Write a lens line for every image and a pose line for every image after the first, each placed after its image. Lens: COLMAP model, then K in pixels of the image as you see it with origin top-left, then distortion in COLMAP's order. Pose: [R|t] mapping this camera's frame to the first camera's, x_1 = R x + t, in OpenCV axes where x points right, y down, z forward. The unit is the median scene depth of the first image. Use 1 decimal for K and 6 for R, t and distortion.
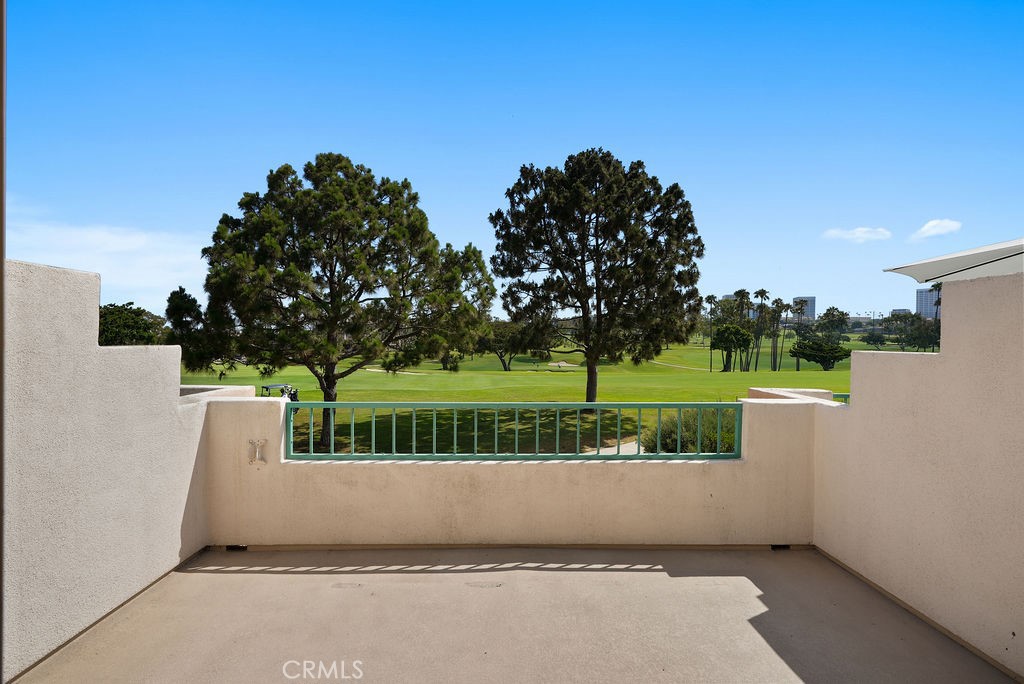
lens RADIAL K [[464.7, 0, 506.4], [0, 464.7, 344.4], [0, 0, 1]] dist [-0.014207, 0.006294]
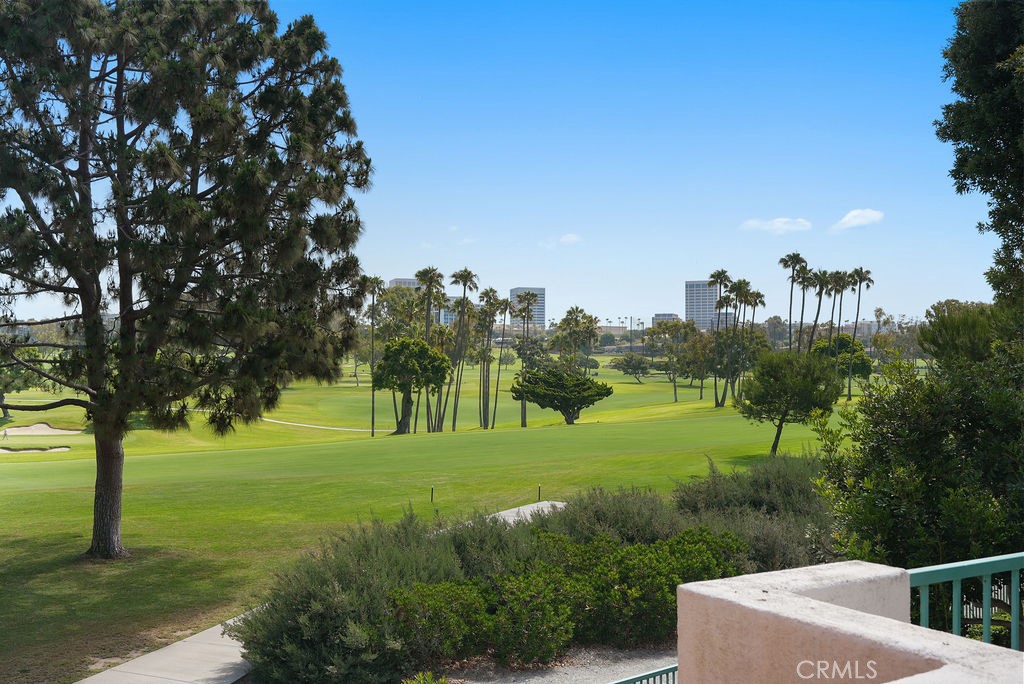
lens RADIAL K [[1010.6, 0, 506.3], [0, 1010.6, 347.3], [0, 0, 1]] dist [0.005256, -0.014065]
pose [[0.851676, 0.001943, 0.524065, 0.022215], [0.014824, 0.999504, -0.027796, -0.003899], [-0.523859, 0.031442, 0.851225, 0.090604]]
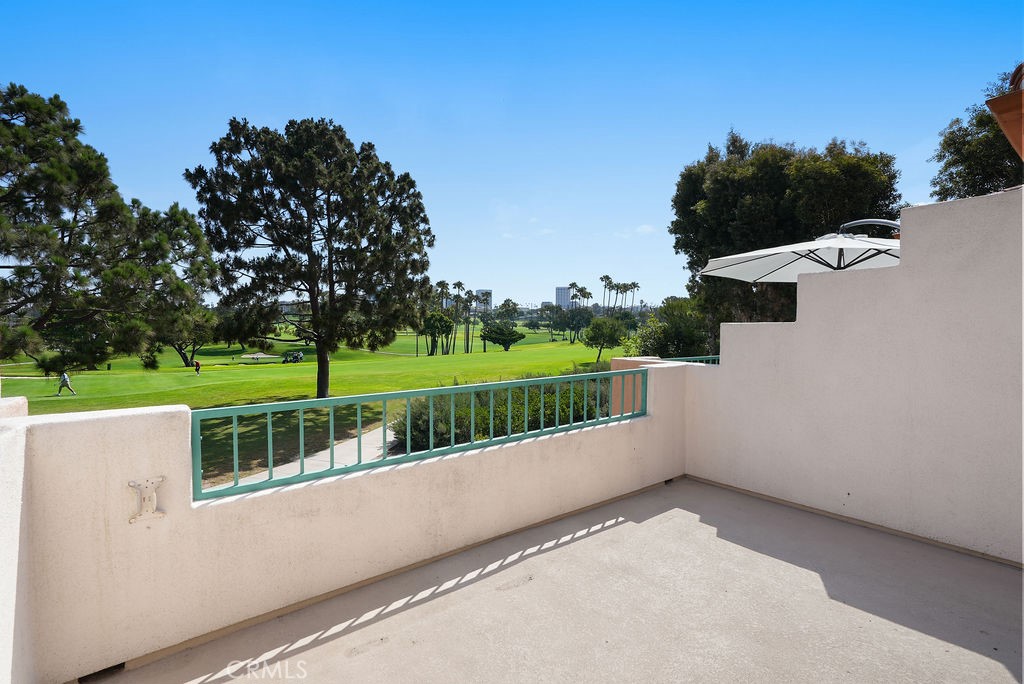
lens RADIAL K [[464.7, 0, 506.4], [0, 464.7, 344.4], [0, 0, 1]] dist [-0.014207, 0.006294]
pose [[0.812403, -0.031815, 0.582228, -0.062084], [0.016463, 0.999364, 0.031637, 0.002876], [-0.582864, -0.016117, 0.812410, 0.031451]]
